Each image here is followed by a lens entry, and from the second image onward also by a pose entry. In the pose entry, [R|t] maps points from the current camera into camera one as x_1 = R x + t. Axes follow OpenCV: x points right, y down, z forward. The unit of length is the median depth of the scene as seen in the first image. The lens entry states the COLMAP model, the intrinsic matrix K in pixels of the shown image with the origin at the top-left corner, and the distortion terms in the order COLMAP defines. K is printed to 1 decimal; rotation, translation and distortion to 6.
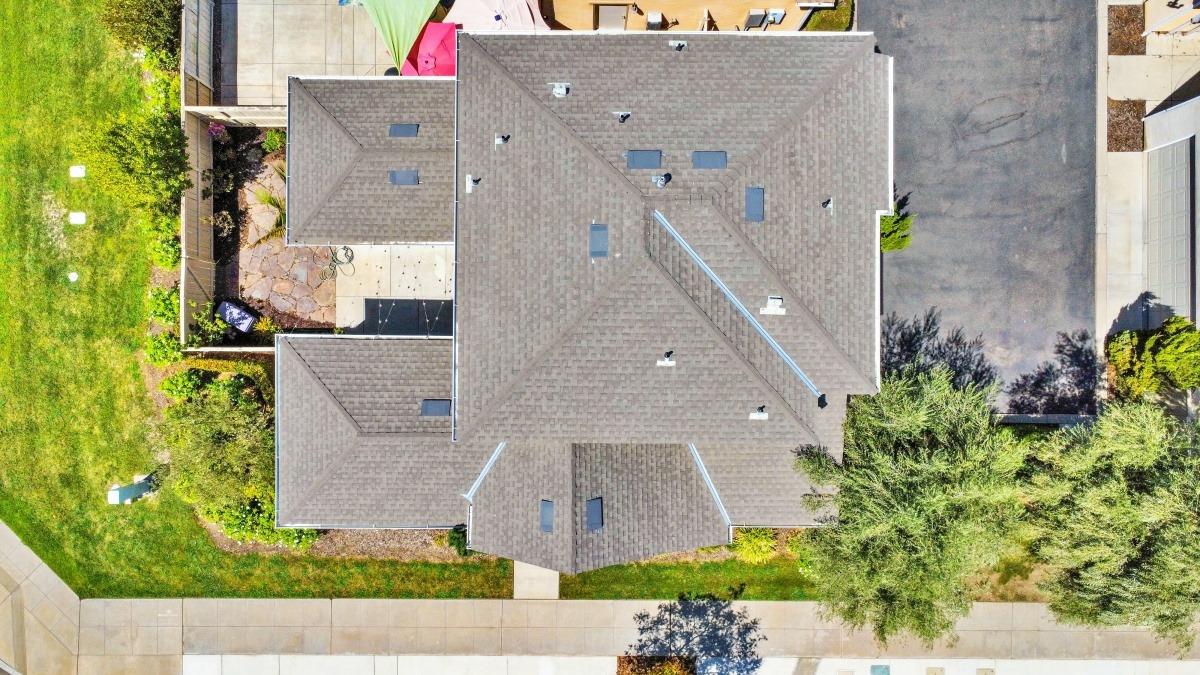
lens RADIAL K [[898.4, 0, 595.8], [0, 898.4, 340.9], [0, 0, 1]] dist [-0.001152, 0.003501]
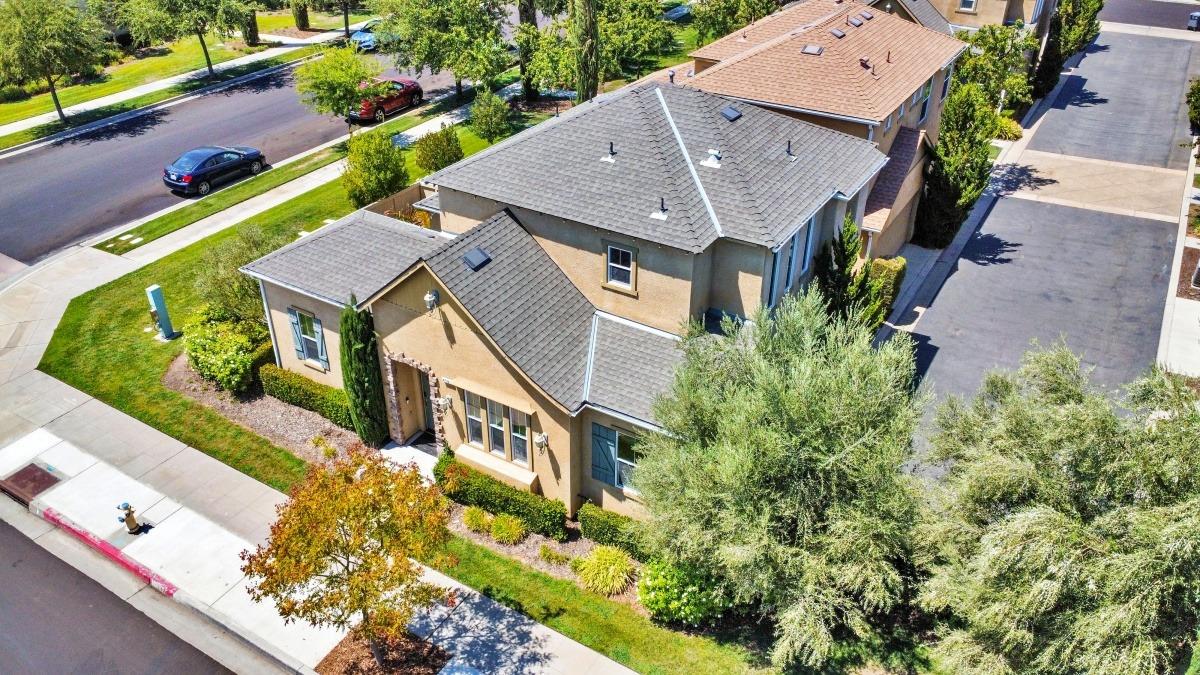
lens RADIAL K [[898.4, 0, 595.8], [0, 898.4, 340.9], [0, 0, 1]] dist [-0.001152, 0.003501]
pose [[0.853039, 0.271667, -0.445558, 0.459016], [-0.521813, 0.453921, -0.722265, 0.694611], [0.006033, 0.848618, 0.528972, 0.410704]]
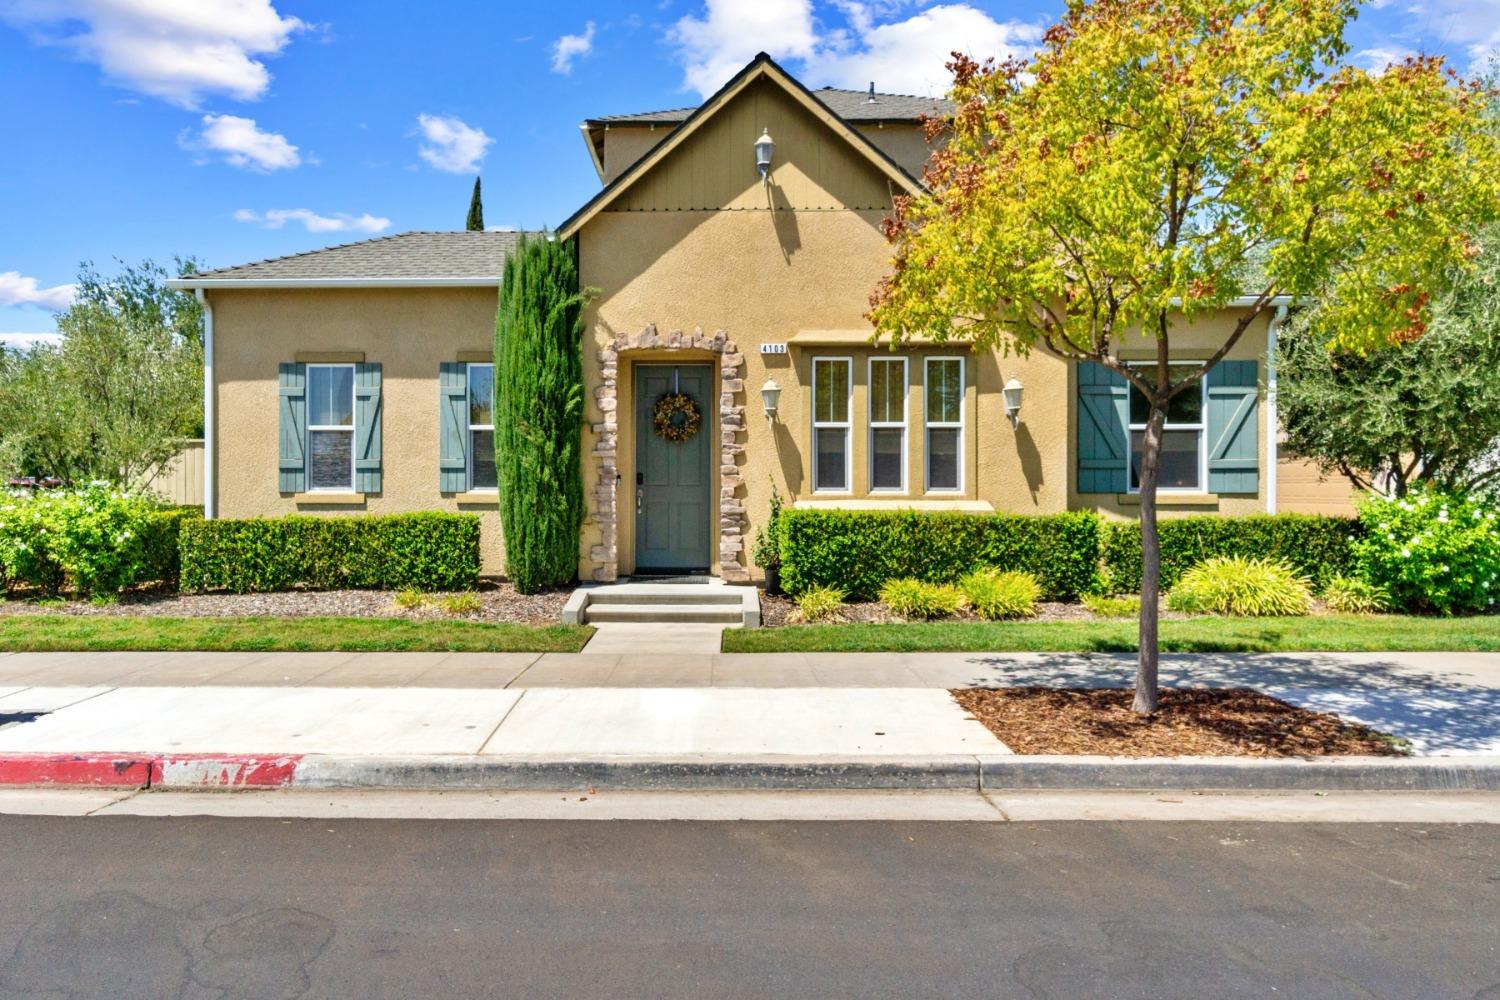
lens RADIAL K [[1072.7, 0, 702.9], [0, 1072.7, 490.5], [0, 0, 1]] dist [0.002877, 0.000480]
pose [[0.999750, -0.004383, -0.021936, -0.038078], [-0.021916, 0.004561, -0.999749, 0.673407], [0.004482, 0.999980, 0.004463, 0.941441]]
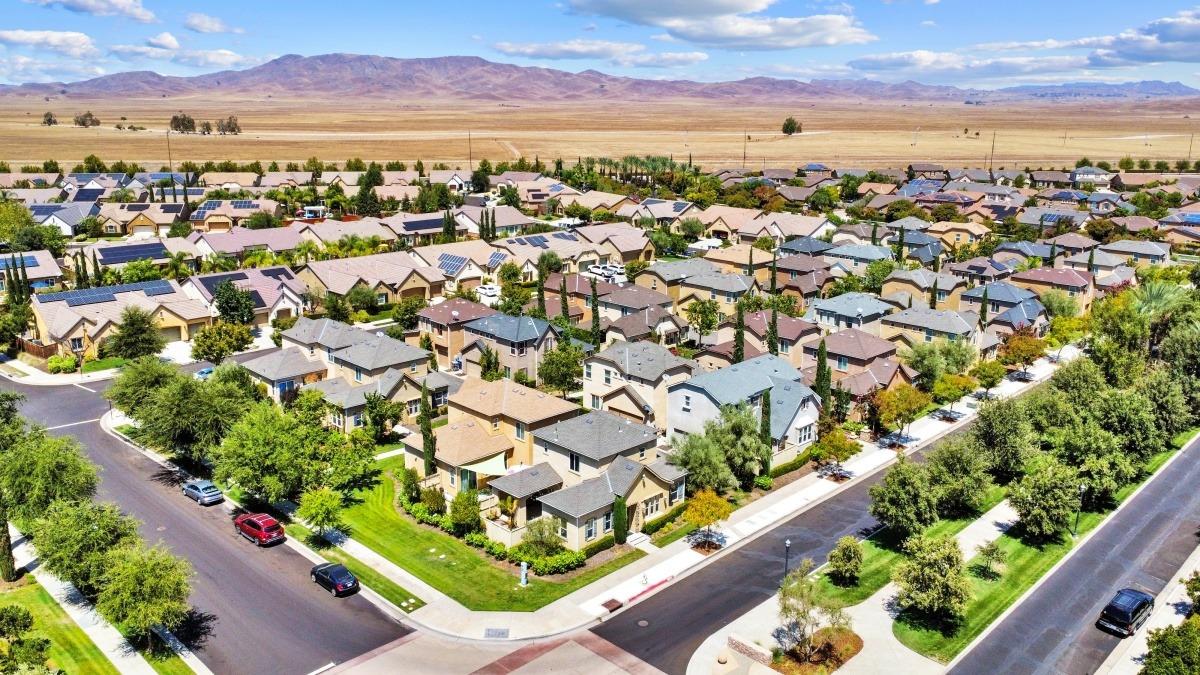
lens RADIAL K [[898.4, 0, 595.8], [0, 898.4, 340.9], [0, 0, 1]] dist [-0.001152, 0.003501]
pose [[0.707152, -0.175467, 0.684943, -2.013369], [0.706993, 0.188934, -0.681517, 1.952361], [-0.009825, 0.966186, 0.257659, -0.361728]]
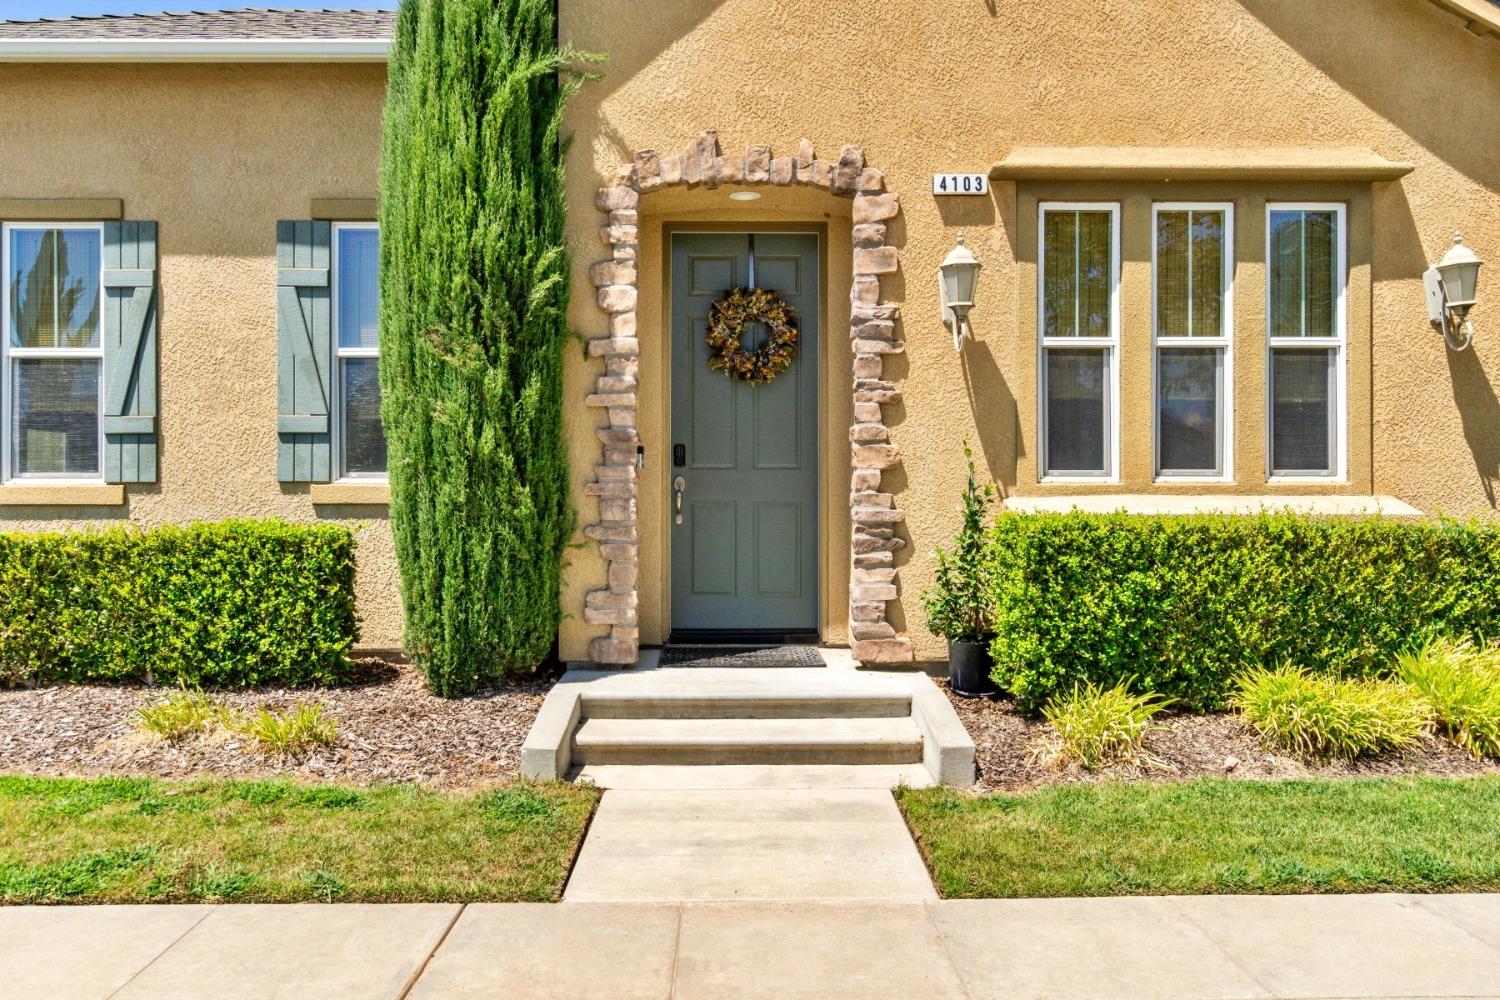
lens RADIAL K [[1188.3, 0, 750.0], [0, 1188.3, 500.0], [0, 0, 1]] dist [0.000655, -0.004323]
pose [[0.999804, -0.006402, 0.018757, -0.068396], [0.018802, 0.006993, -0.999799, 0.447117], [0.006269, 0.999955, 0.007112, 0.946956]]
